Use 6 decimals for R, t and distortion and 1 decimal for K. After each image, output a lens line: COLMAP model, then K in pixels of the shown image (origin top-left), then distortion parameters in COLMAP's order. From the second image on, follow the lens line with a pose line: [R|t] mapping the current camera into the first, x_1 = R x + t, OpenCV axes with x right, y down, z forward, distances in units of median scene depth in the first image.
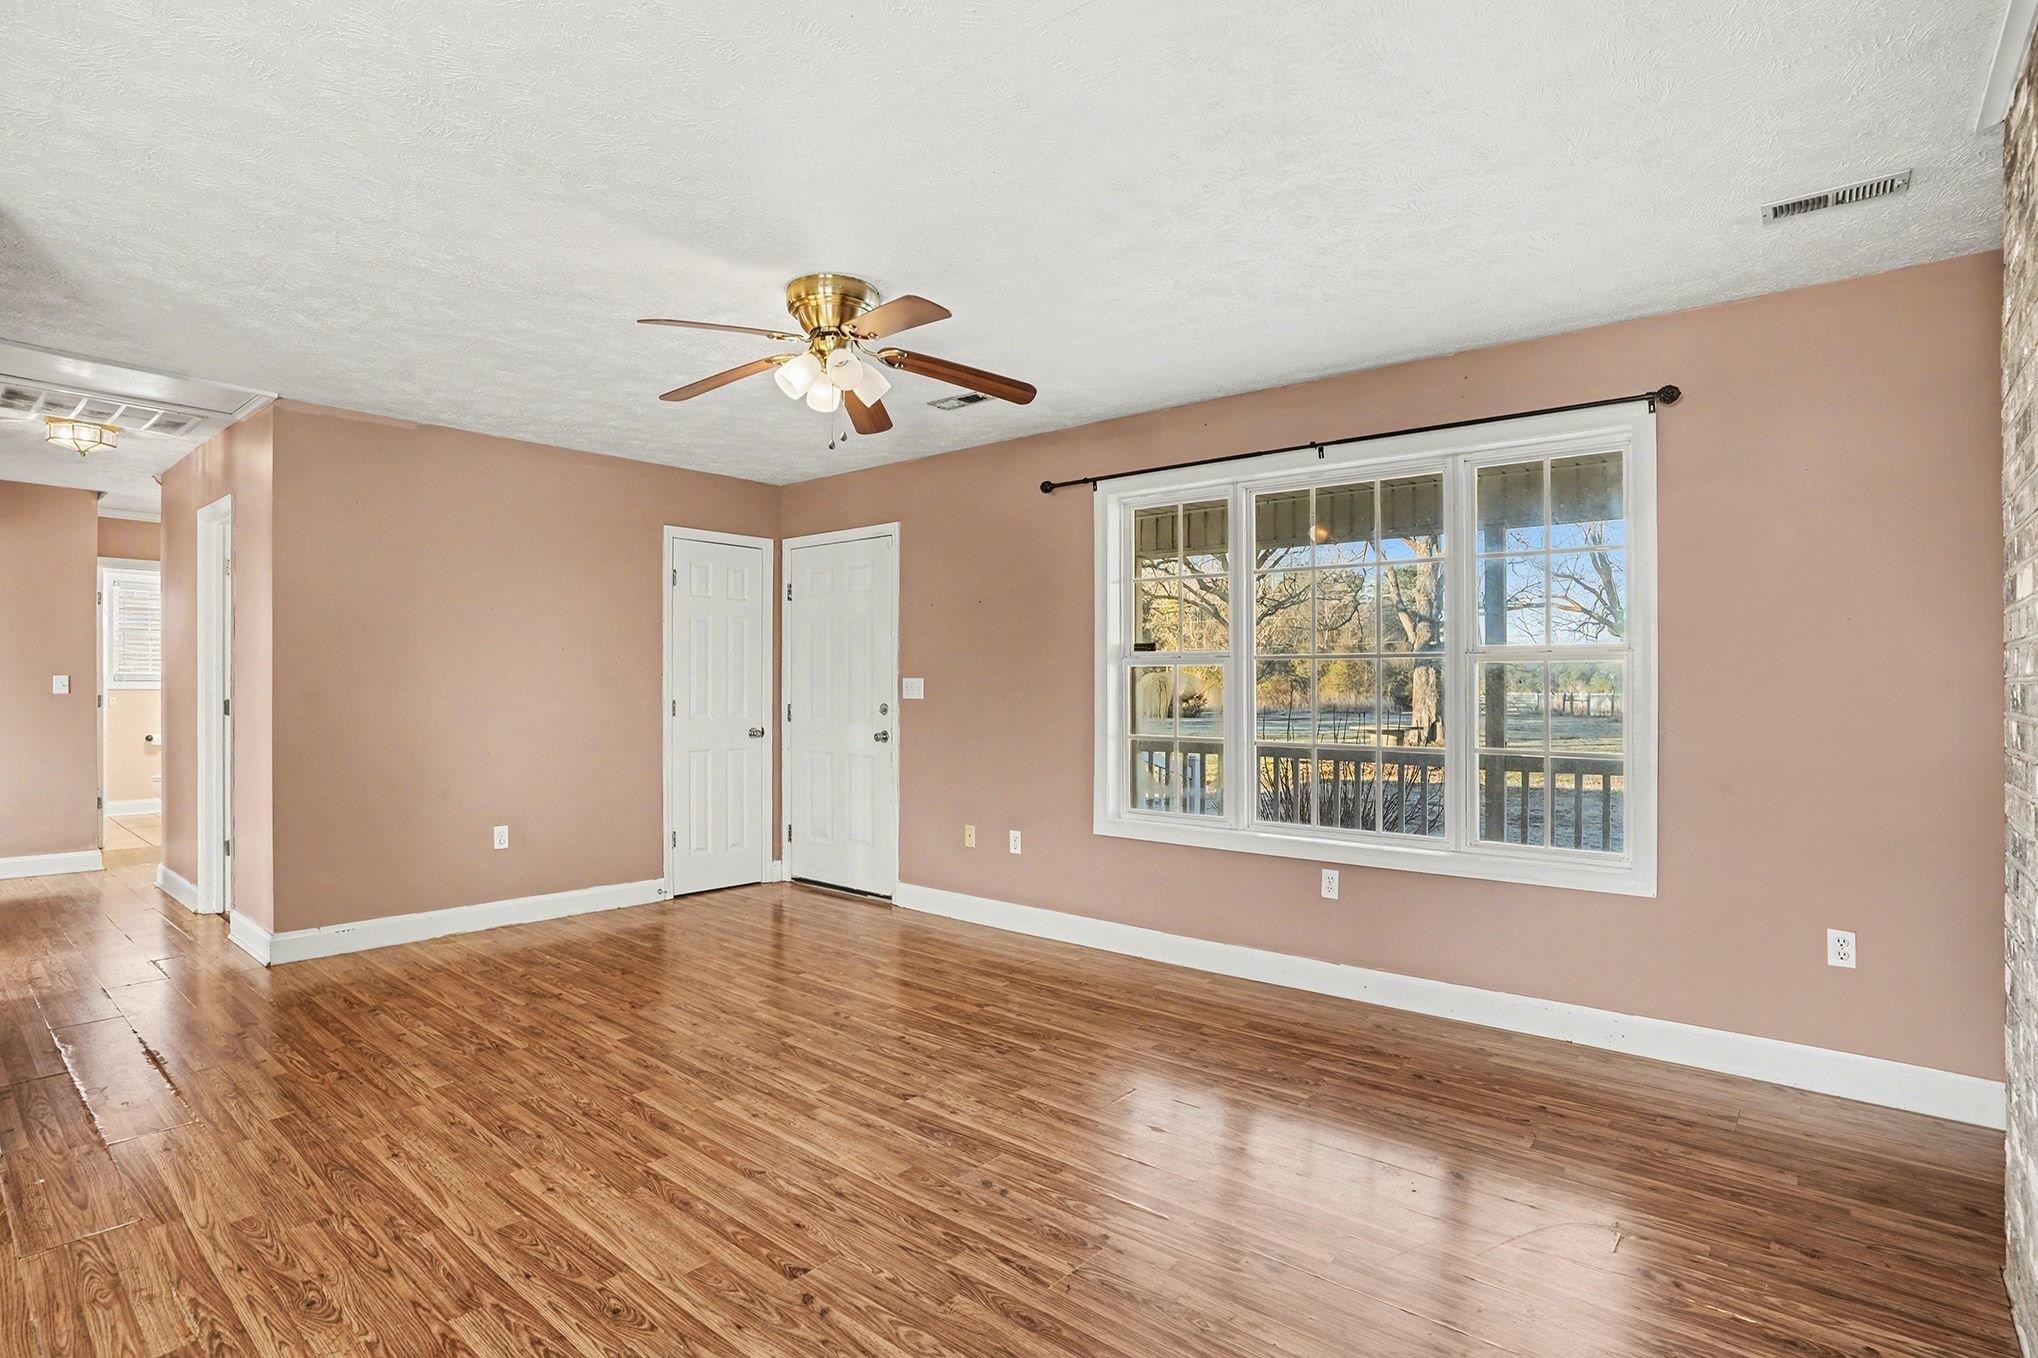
lens RADIAL K [[1011.7, 0, 1012.9], [0, 1011.7, 679.1], [0, 0, 1]] dist [-0.089737, 0.044185]
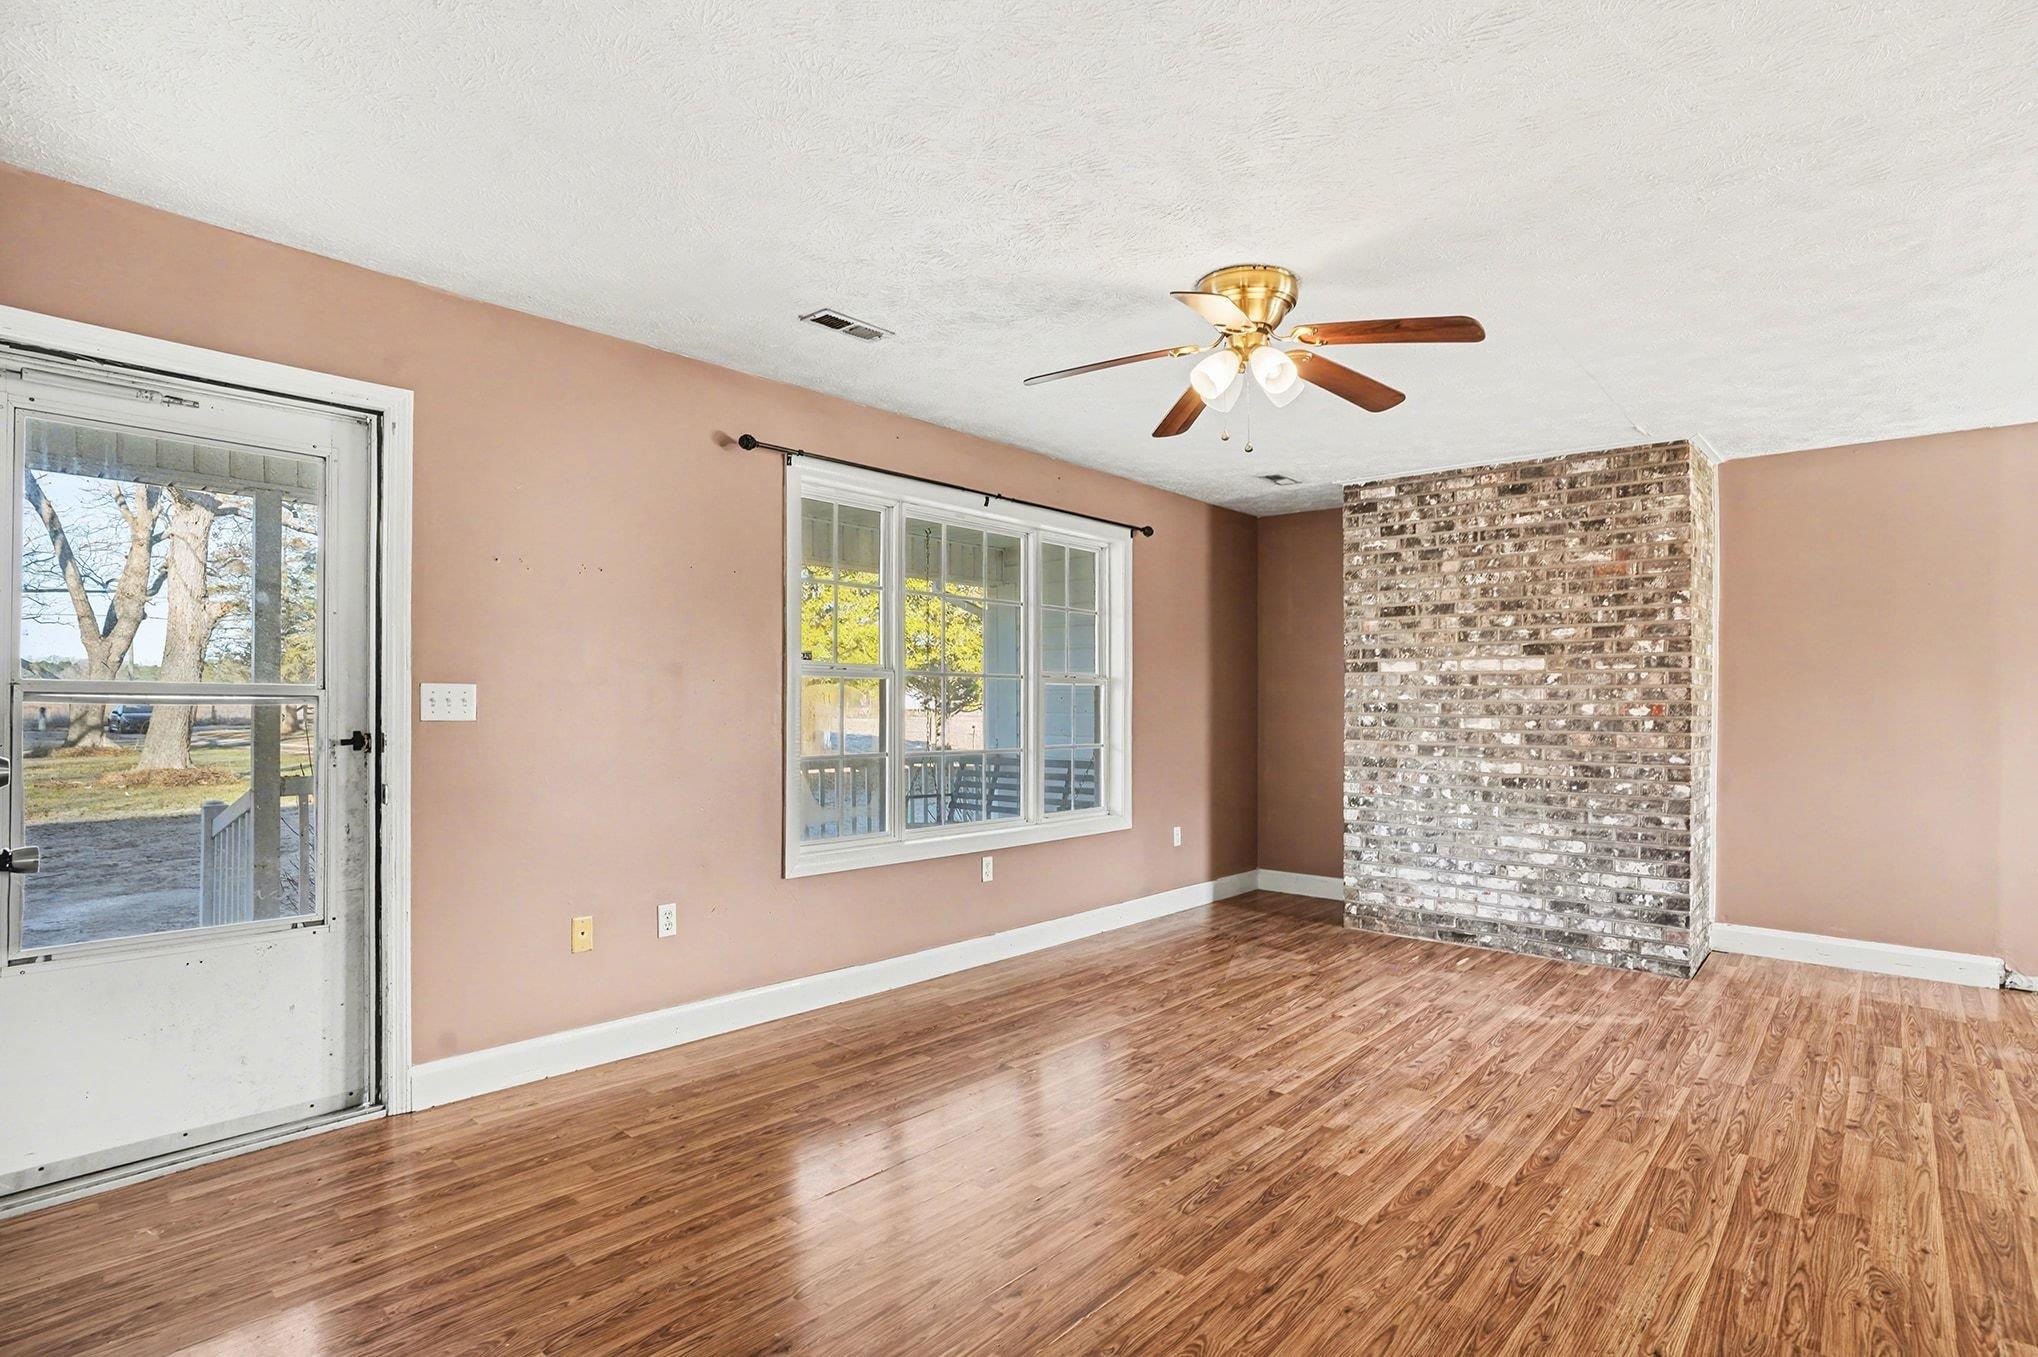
lens RADIAL K [[1024.4, 0, 1019.0], [0, 1024.4, 678.5], [0, 0, 1]] dist [-0.076502, 0.032917]
pose [[0.021010, 0.018844, 0.999602, -1.199192], [-0.013038, 0.999742, -0.018573, 0.003185], [-0.999694, -0.012643, 0.021250, 1.266855]]
